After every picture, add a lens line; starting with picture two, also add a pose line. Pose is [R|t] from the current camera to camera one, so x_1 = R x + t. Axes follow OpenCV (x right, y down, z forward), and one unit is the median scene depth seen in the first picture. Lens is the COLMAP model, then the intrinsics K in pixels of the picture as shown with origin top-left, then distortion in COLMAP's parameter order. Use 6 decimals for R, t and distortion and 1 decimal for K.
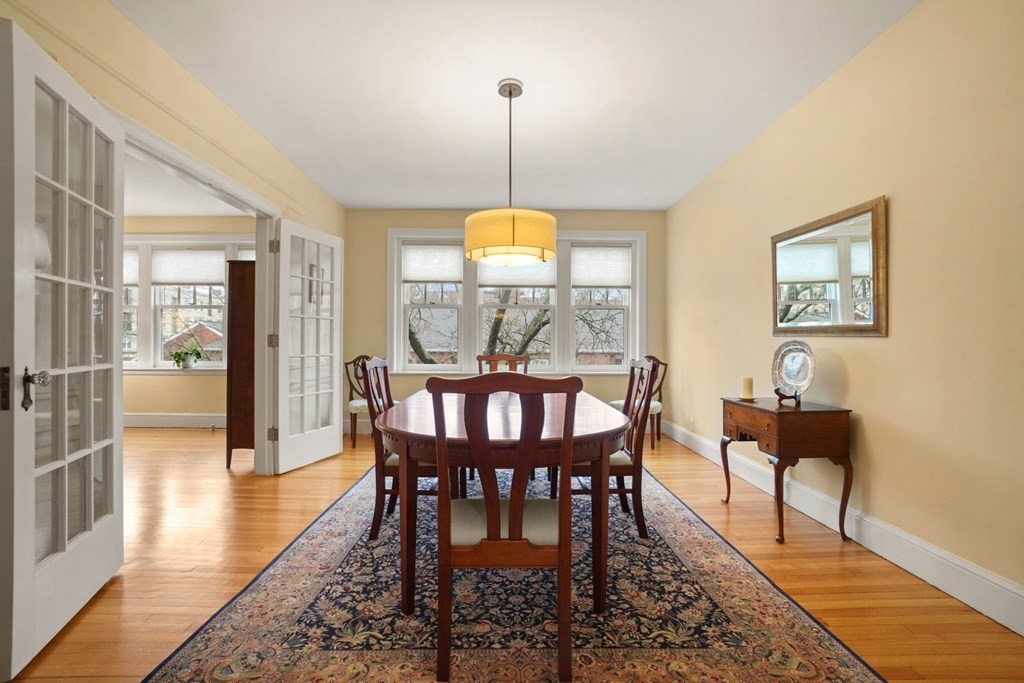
lens RADIAL K [[457.1, 0, 506.8], [0, 457.1, 340.9], [0, 0, 1]] dist [-0.058243, 0.021526]
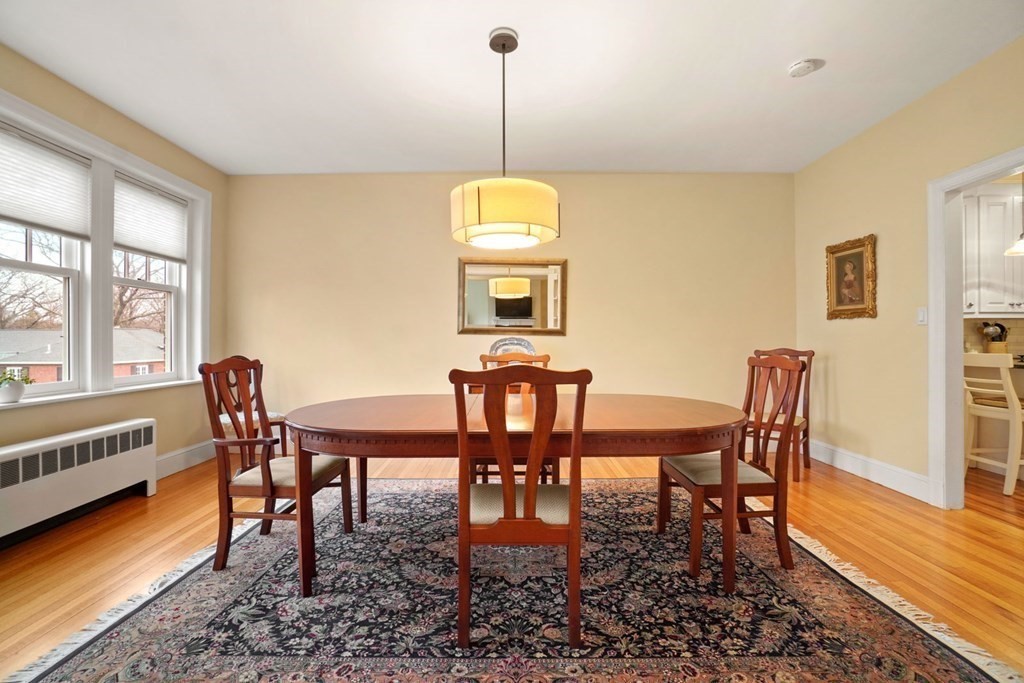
lens RADIAL K [[457.1, 0, 506.8], [0, 457.1, 340.9], [0, 0, 1]] dist [-0.058243, 0.021526]
pose [[0.019848, -0.000179, 0.999803, -1.095378], [0.001807, 0.999998, 0.000143, 0.012978], [-0.999801, 0.001804, 0.019848, 1.283311]]
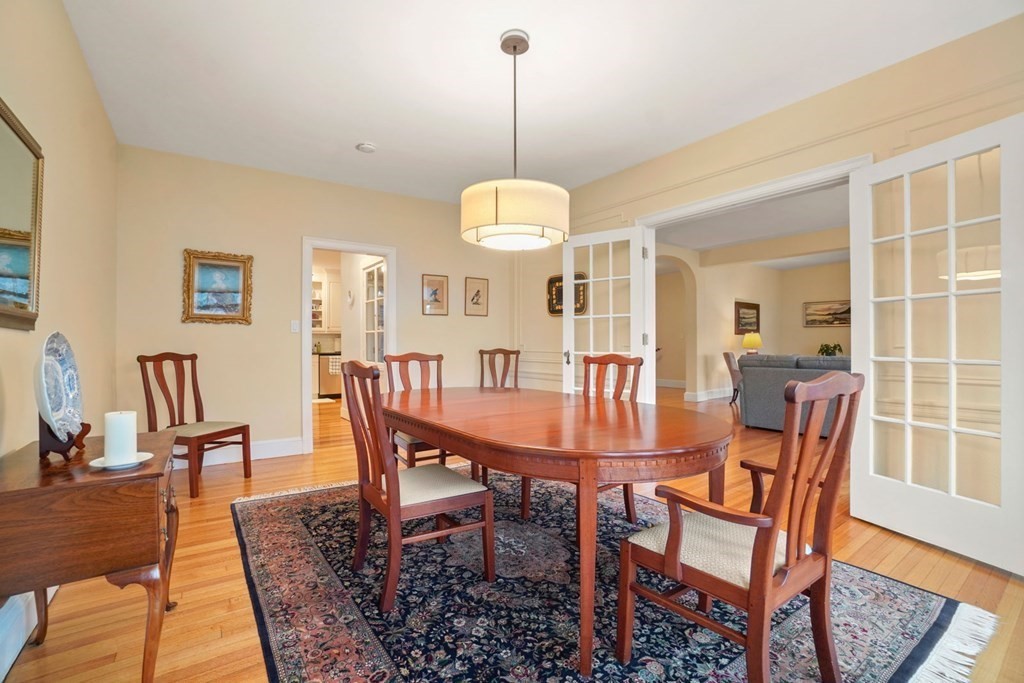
lens RADIAL K [[457.1, 0, 506.8], [0, 457.1, 340.9], [0, 0, 1]] dist [-0.058243, 0.021526]
pose [[-0.822048, -0.001278, -0.569417, 0.660186], [0.001471, 0.999989, -0.004369, 0.013349], [0.569416, -0.004429, -0.822037, 2.213804]]
